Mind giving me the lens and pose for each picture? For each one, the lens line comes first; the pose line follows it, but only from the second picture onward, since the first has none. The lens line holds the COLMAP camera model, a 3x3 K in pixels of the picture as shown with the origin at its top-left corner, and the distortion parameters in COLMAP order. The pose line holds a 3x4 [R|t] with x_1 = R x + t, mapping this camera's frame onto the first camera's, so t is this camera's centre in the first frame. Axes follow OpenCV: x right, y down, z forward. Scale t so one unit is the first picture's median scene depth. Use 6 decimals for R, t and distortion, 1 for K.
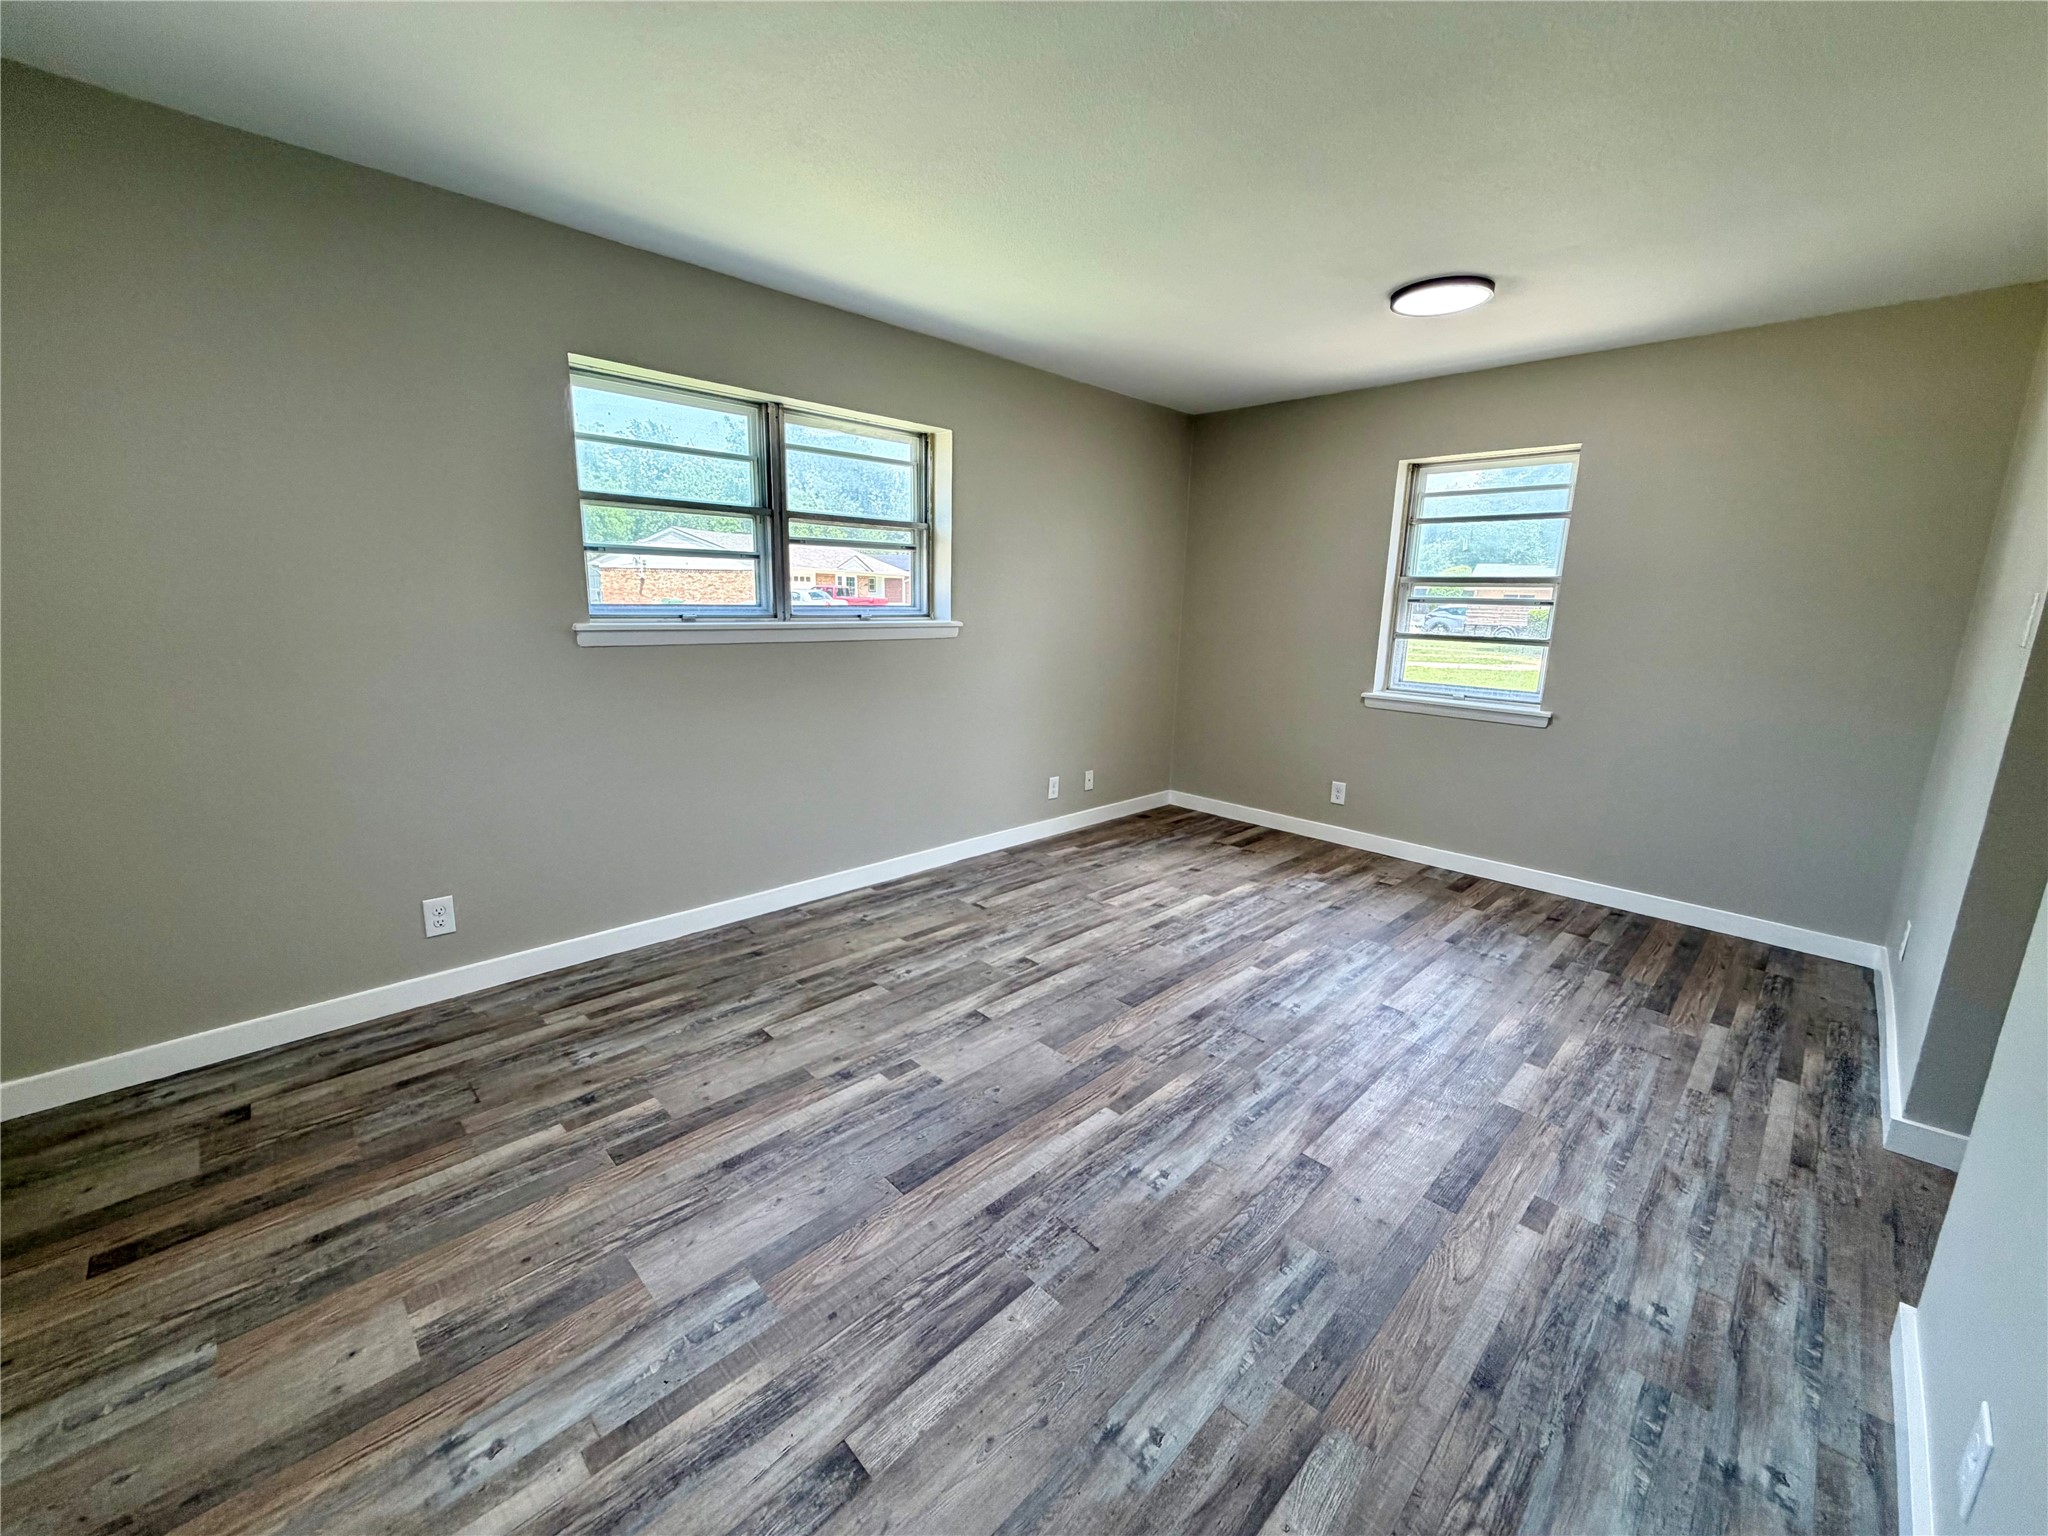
lens RADIAL K [[819.7, 0, 1017.2], [0, 819.7, 770.5], [0, 0, 1]] dist [-0.001471, -0.000164]
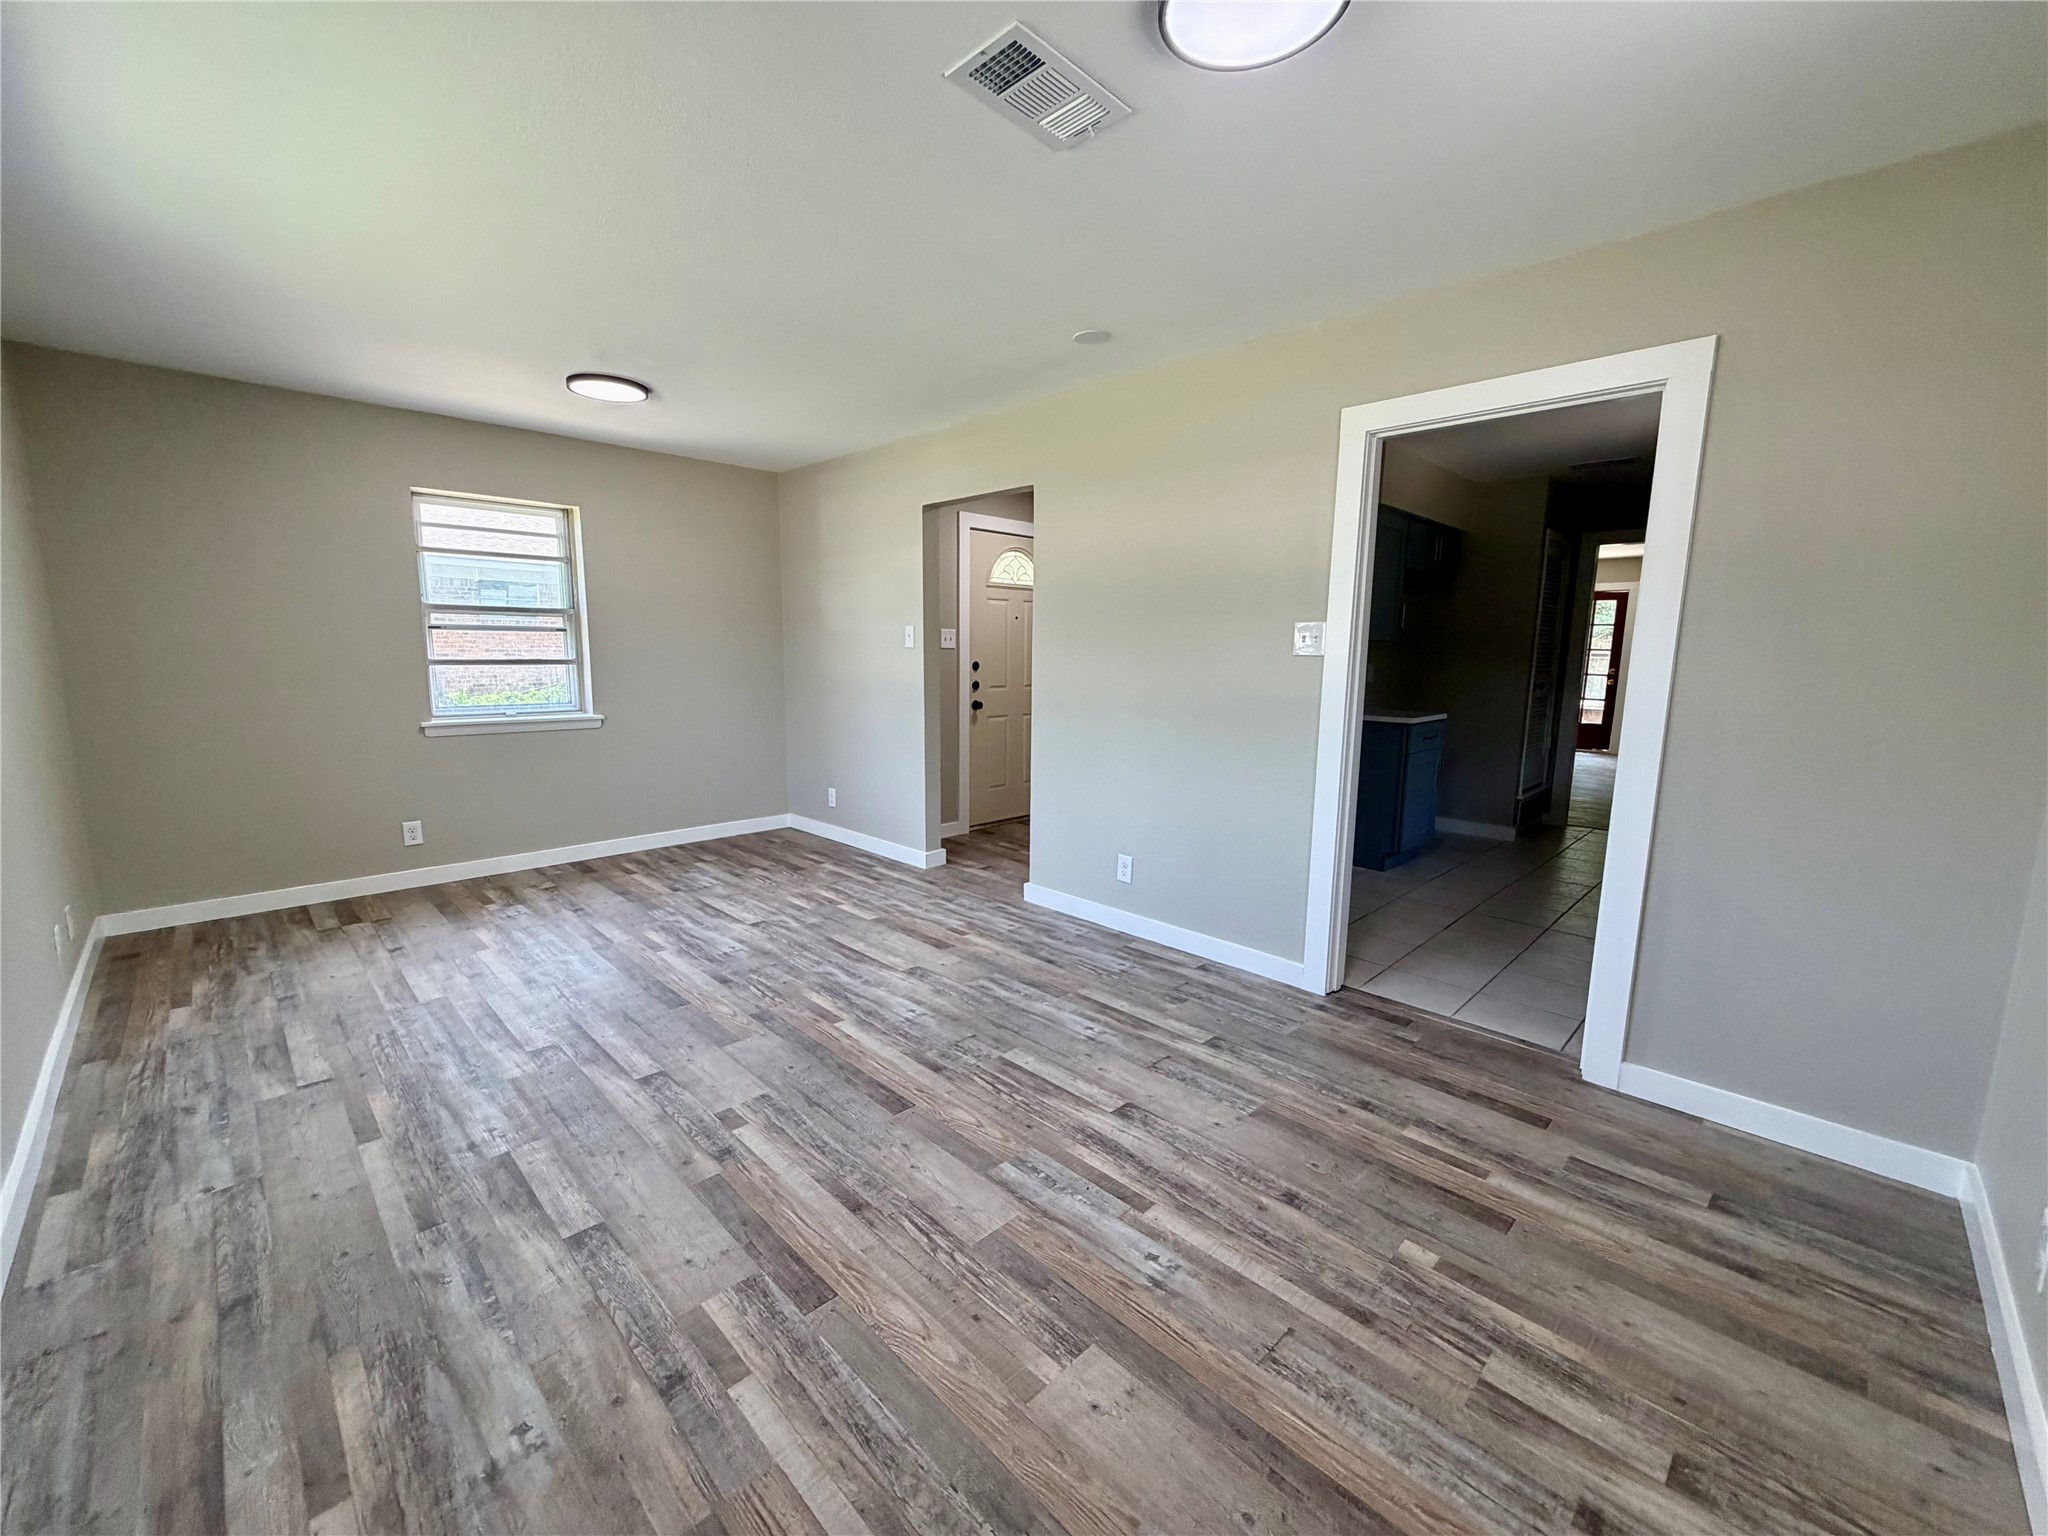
lens RADIAL K [[819.7, 0, 1017.2], [0, 819.7, 770.5], [0, 0, 1]] dist [-0.001471, -0.000164]
pose [[-0.006639, -0.172186, 0.985042, -0.937152], [0.199814, 0.964970, 0.170024, -0.113383], [-0.979811, 0.197954, 0.027999, 0.522299]]
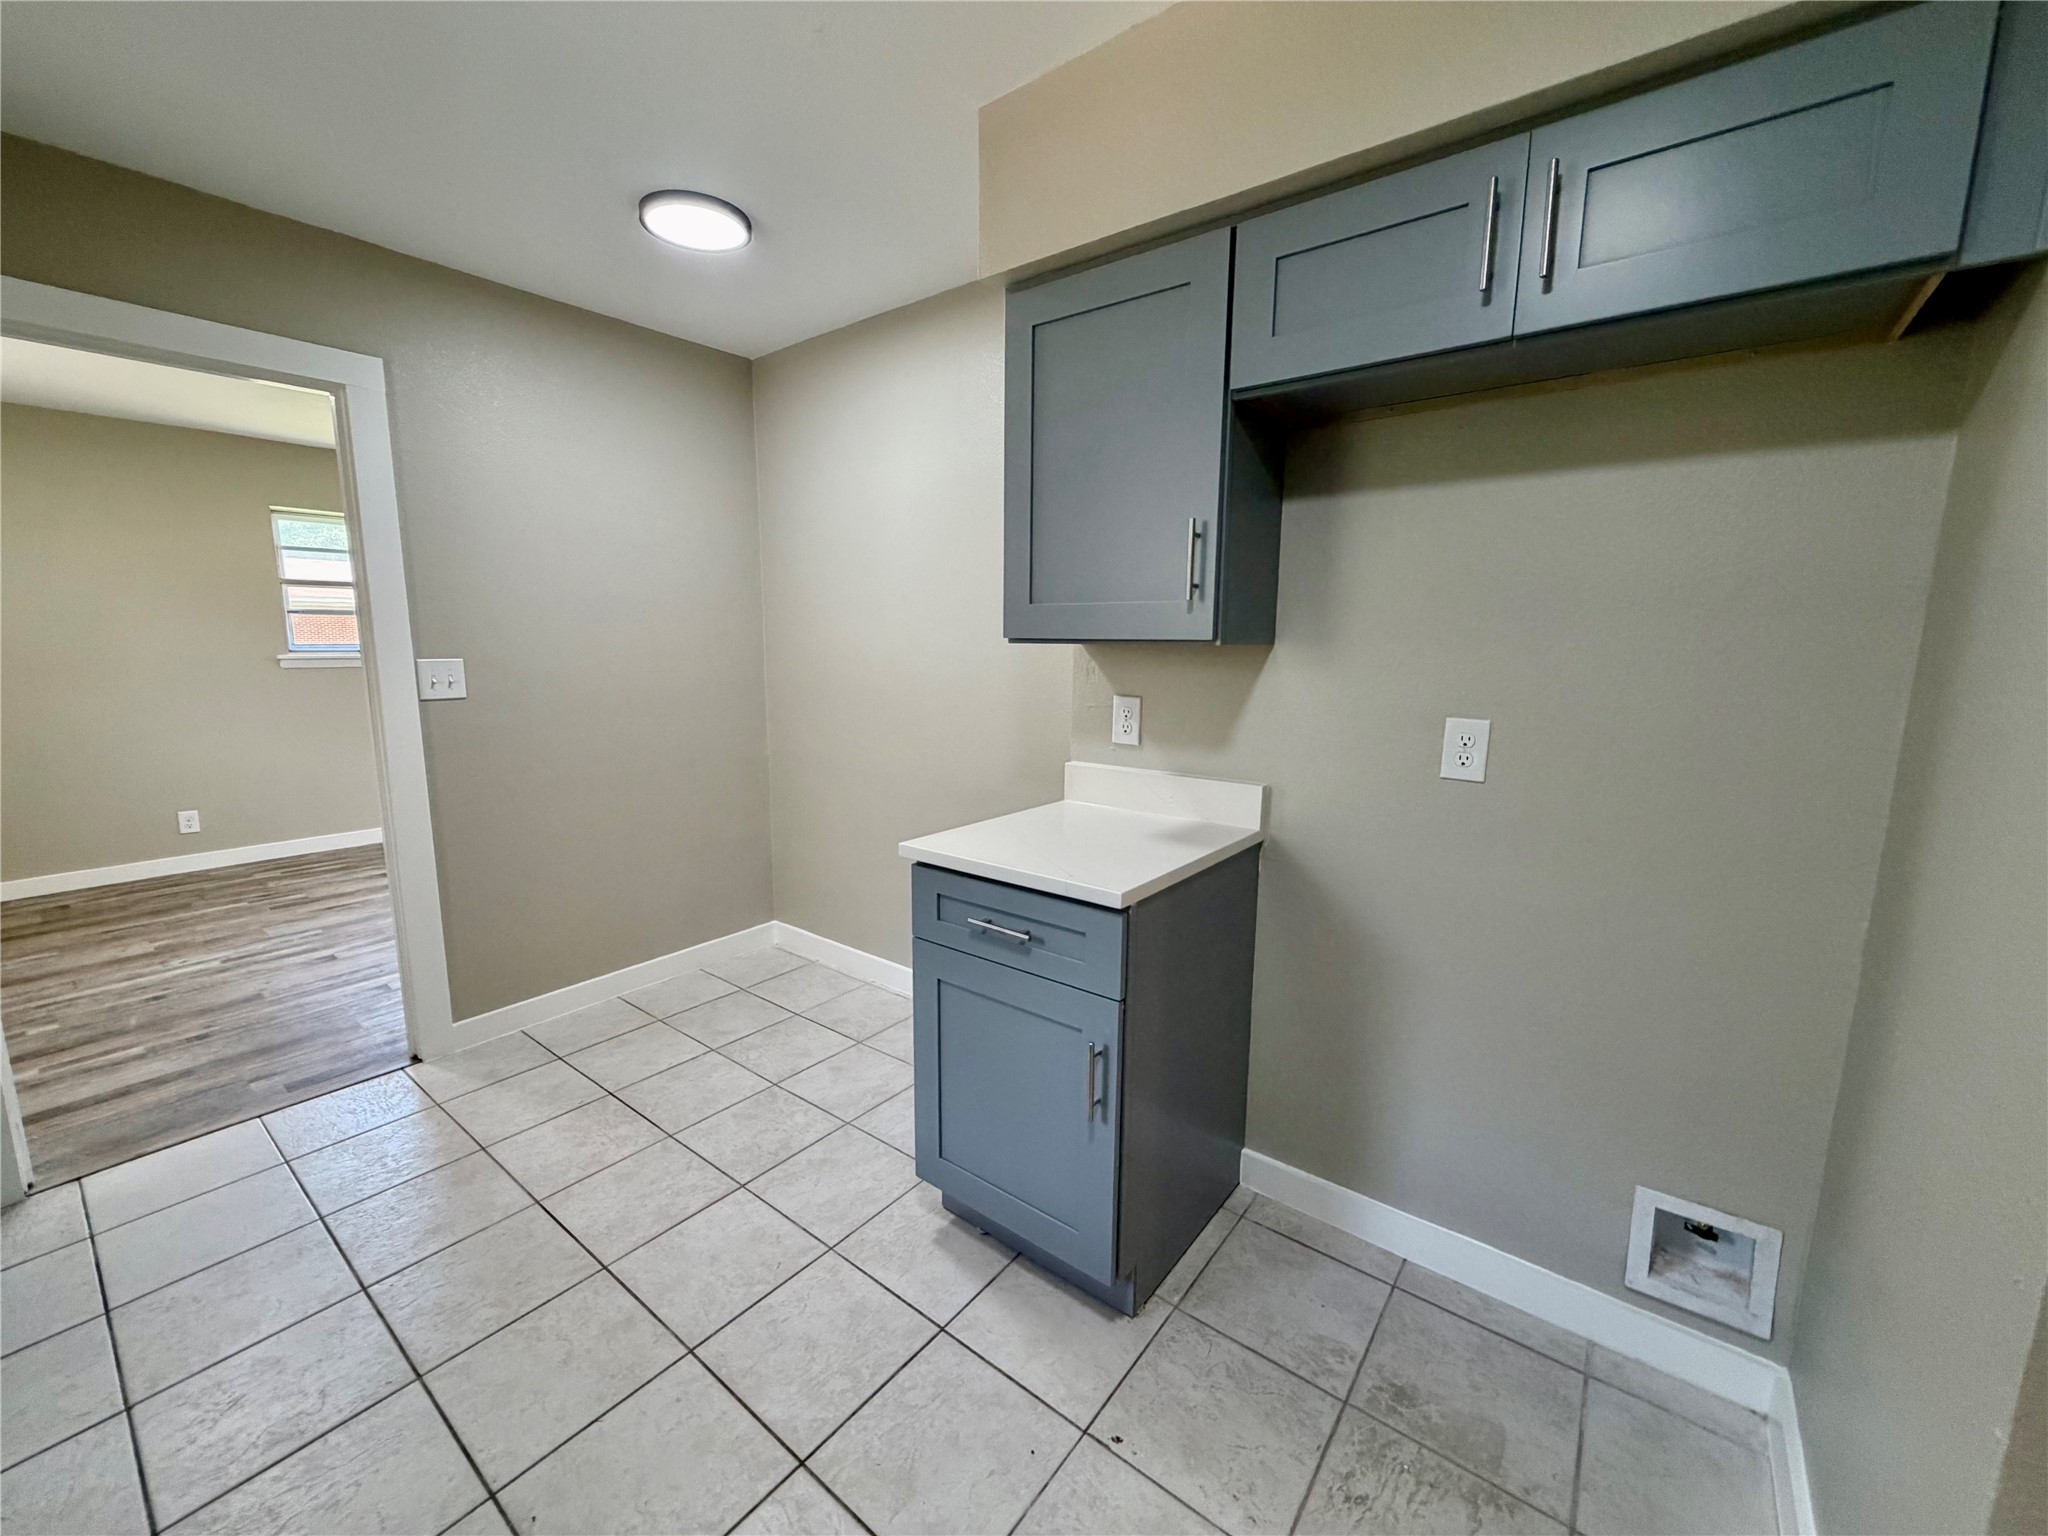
lens RADIAL K [[819.7, 0, 1017.2], [0, 819.7, 770.5], [0, 0, 1]] dist [-0.001471, -0.000164]
pose [[0.991291, -0.035098, 0.126928, 0.863843], [0.041304, 0.998060, -0.046595, 0.230795], [-0.125046, 0.051432, 0.990817, -0.996593]]
